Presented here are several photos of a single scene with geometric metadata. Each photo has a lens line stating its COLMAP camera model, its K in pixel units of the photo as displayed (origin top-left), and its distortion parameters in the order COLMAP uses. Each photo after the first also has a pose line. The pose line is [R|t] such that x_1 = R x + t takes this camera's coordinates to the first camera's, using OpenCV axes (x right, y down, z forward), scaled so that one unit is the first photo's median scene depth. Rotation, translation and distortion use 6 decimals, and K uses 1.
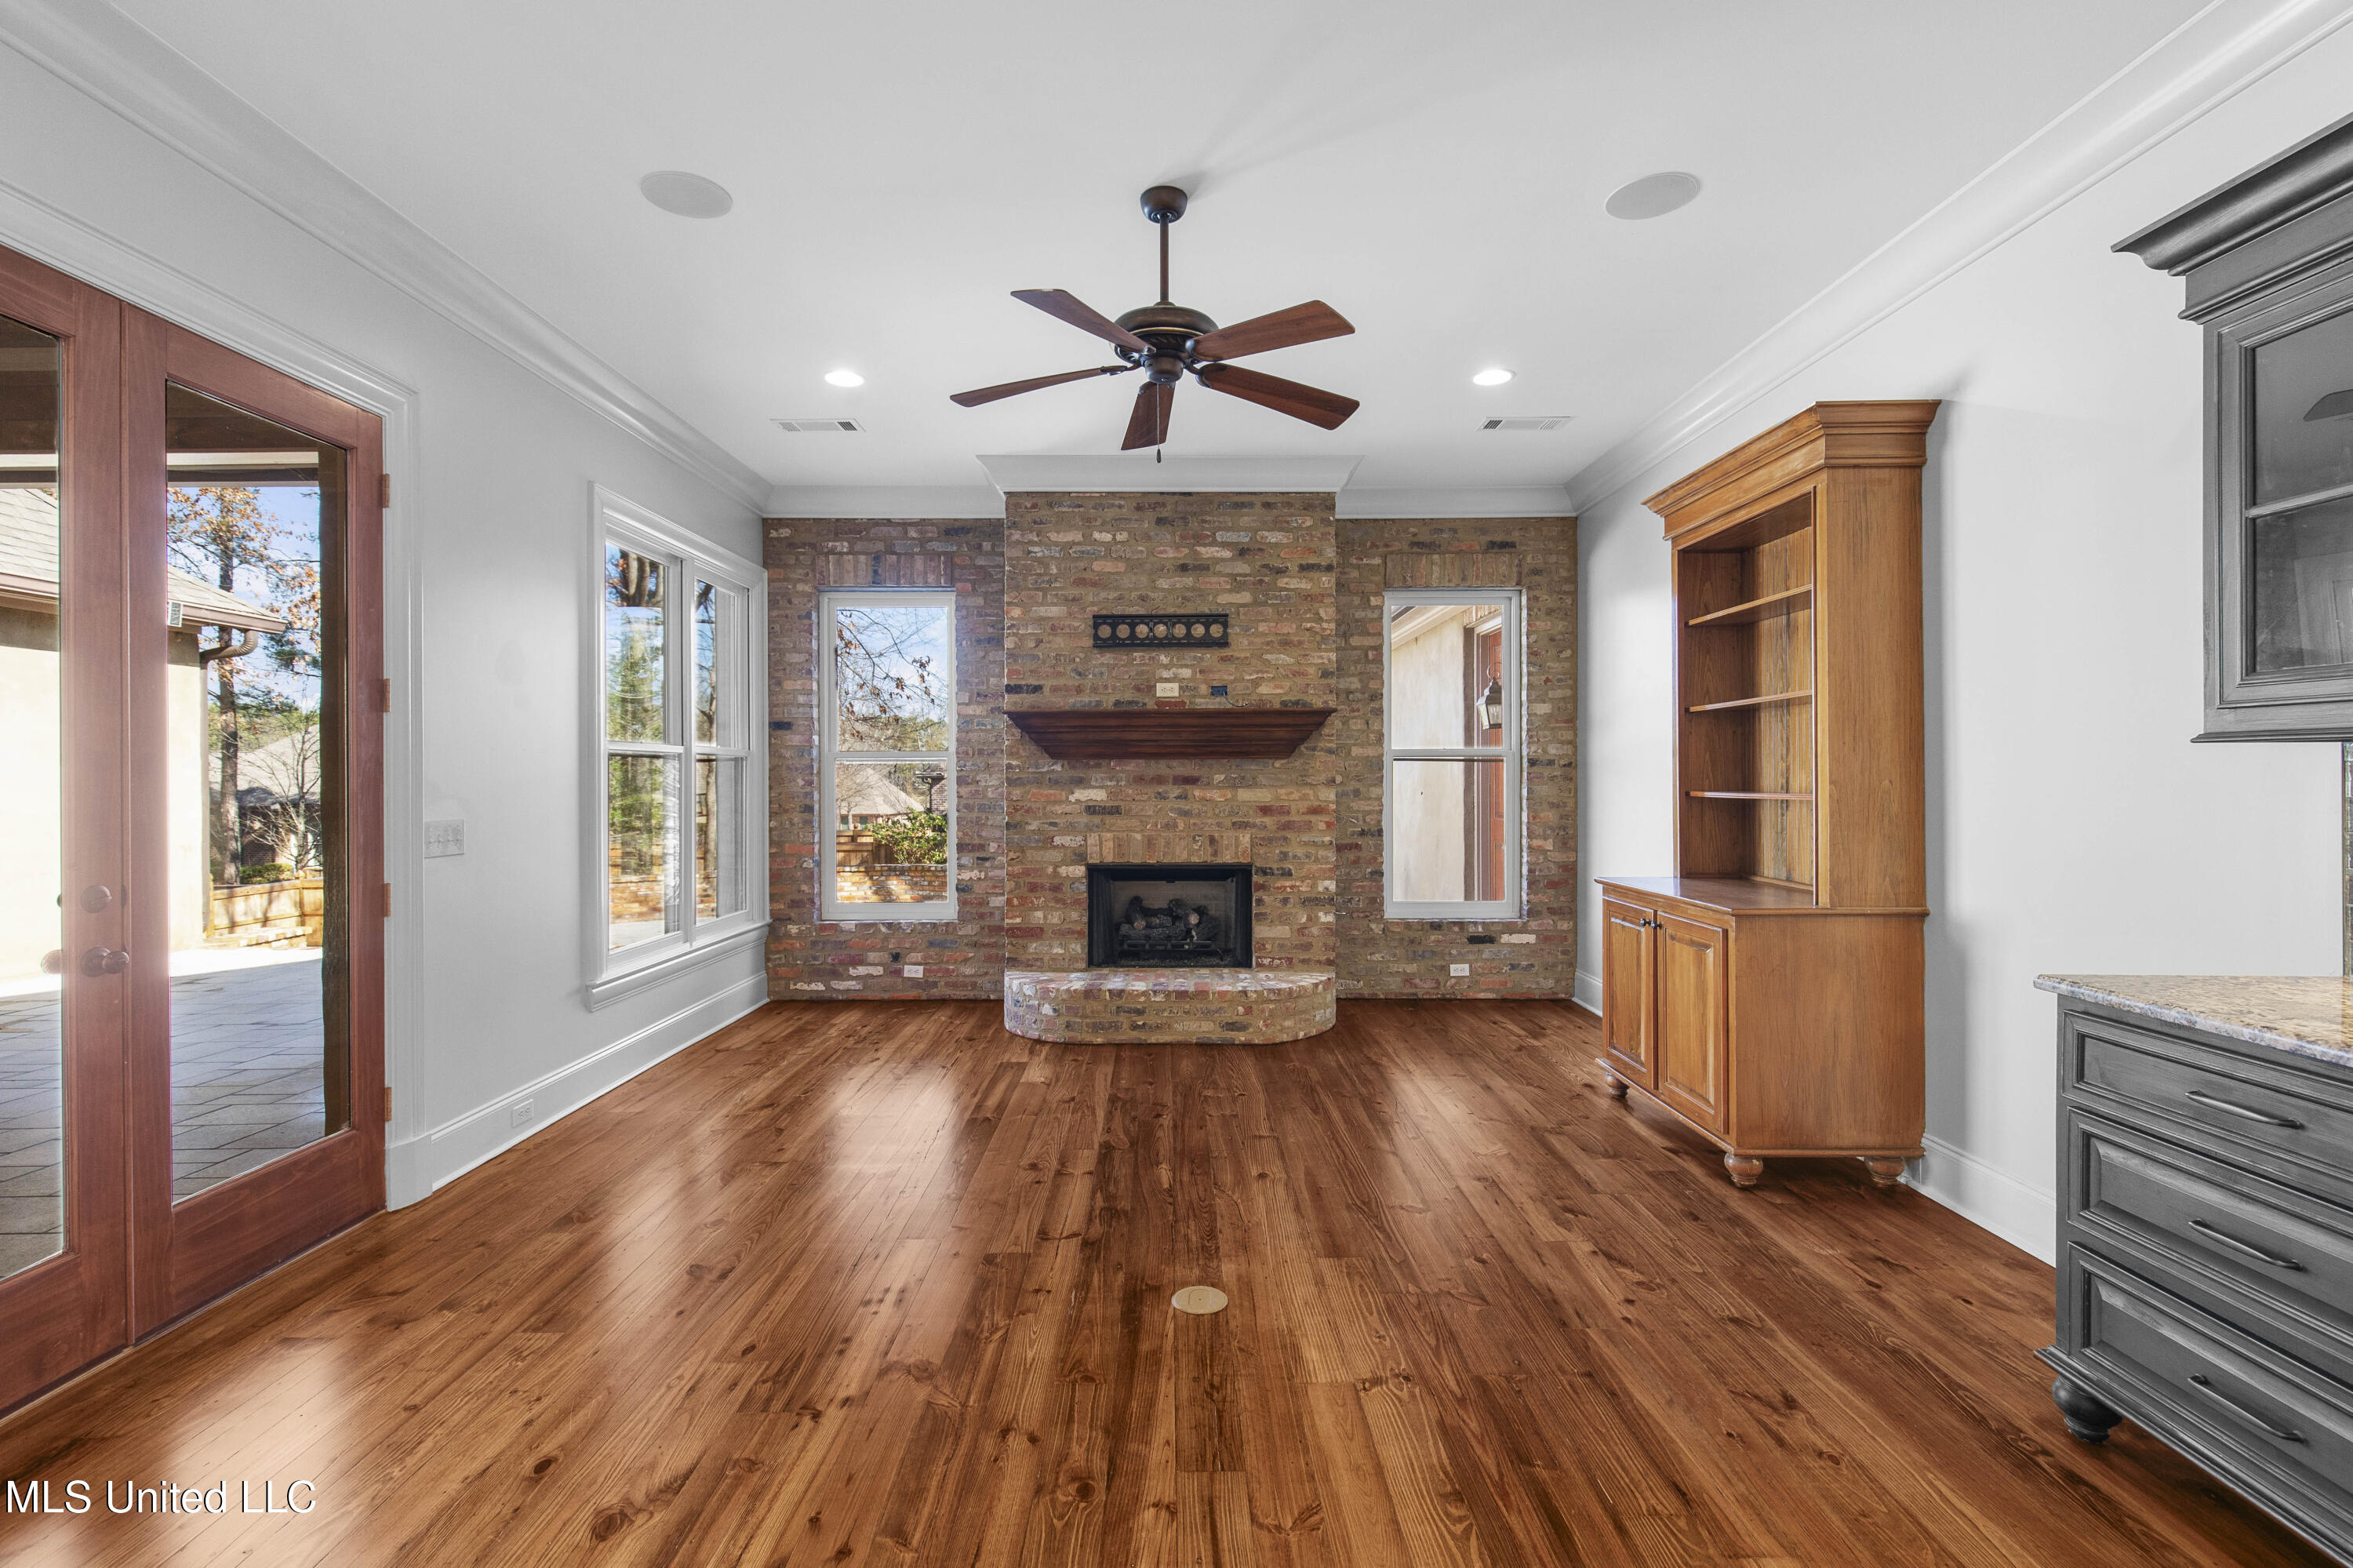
lens RADIAL K [[1076.4, 0, 1164.9], [0, 1076.4, 774.5], [0, 0, 1]] dist [0.011582, -0.003259]
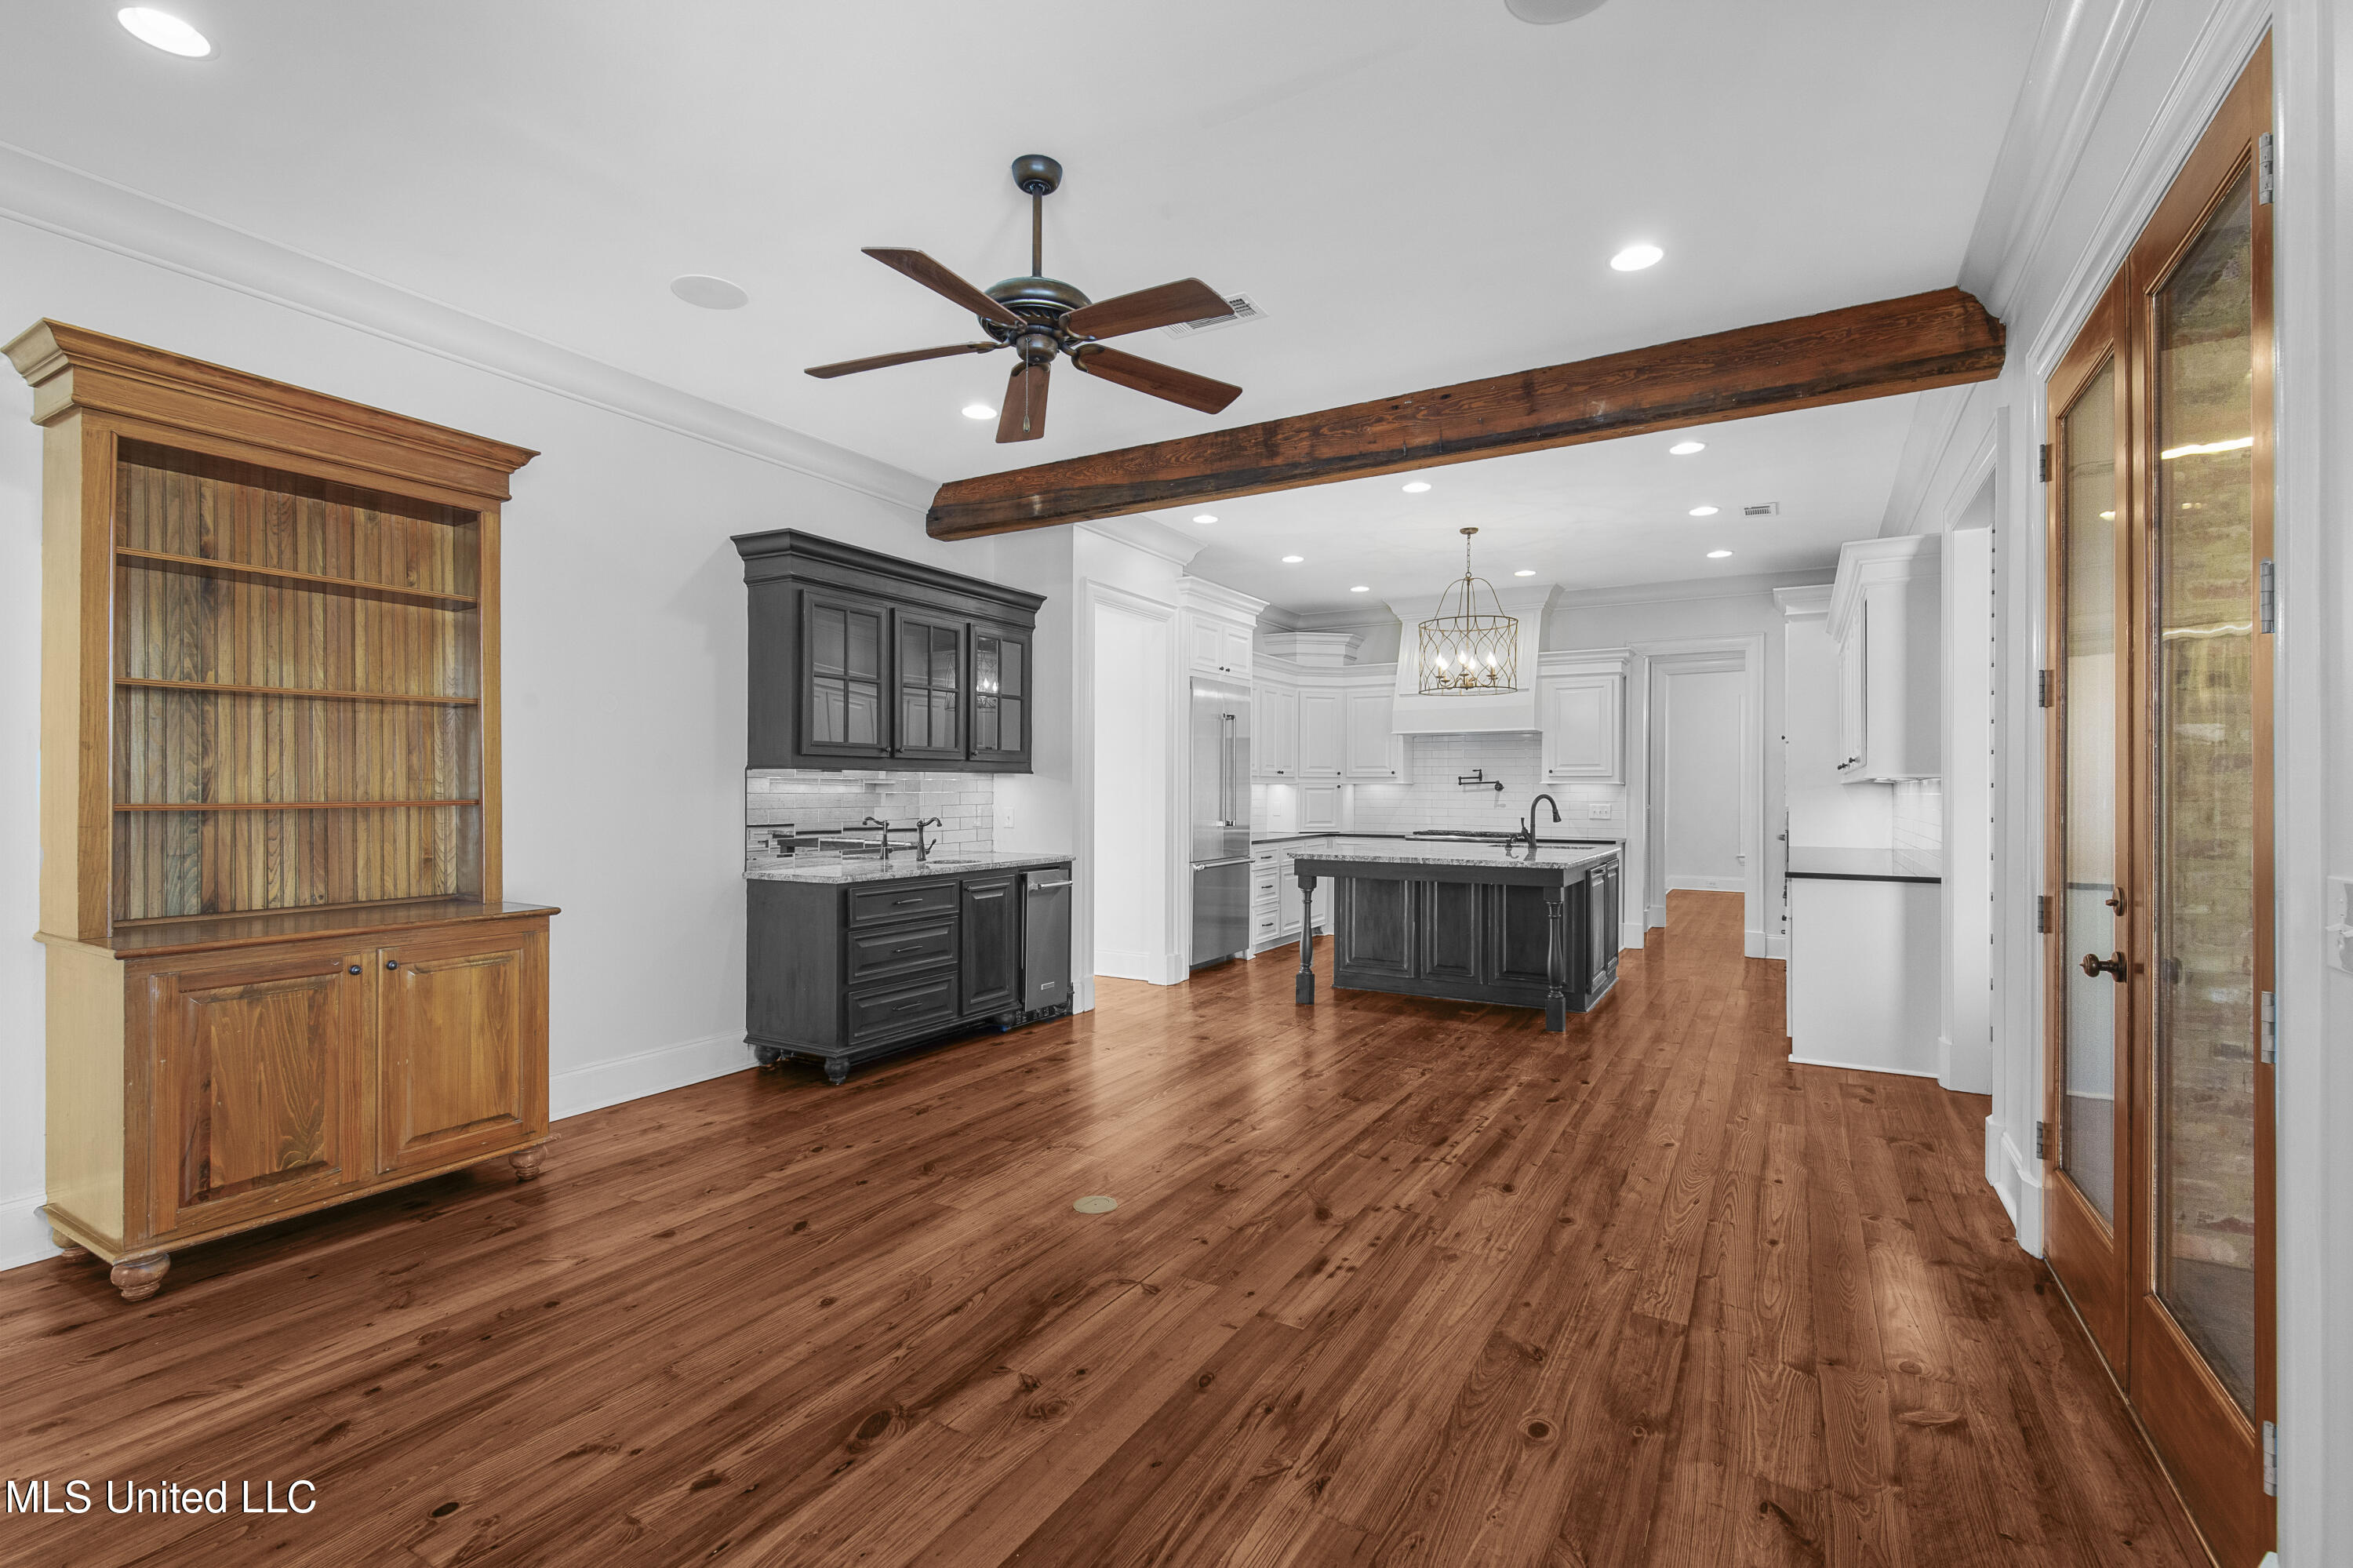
lens RADIAL K [[1076.4, 0, 1172.1], [0, 1076.4, 788.6], [0, 0, 1]] dist [0.011582, -0.003259]
pose [[-0.865041, 0.002488, 0.501694, -0.655145], [0.003277, 0.999994, 0.000692, 0.011006], [-0.501690, 0.002243, -0.865045, 1.997390]]
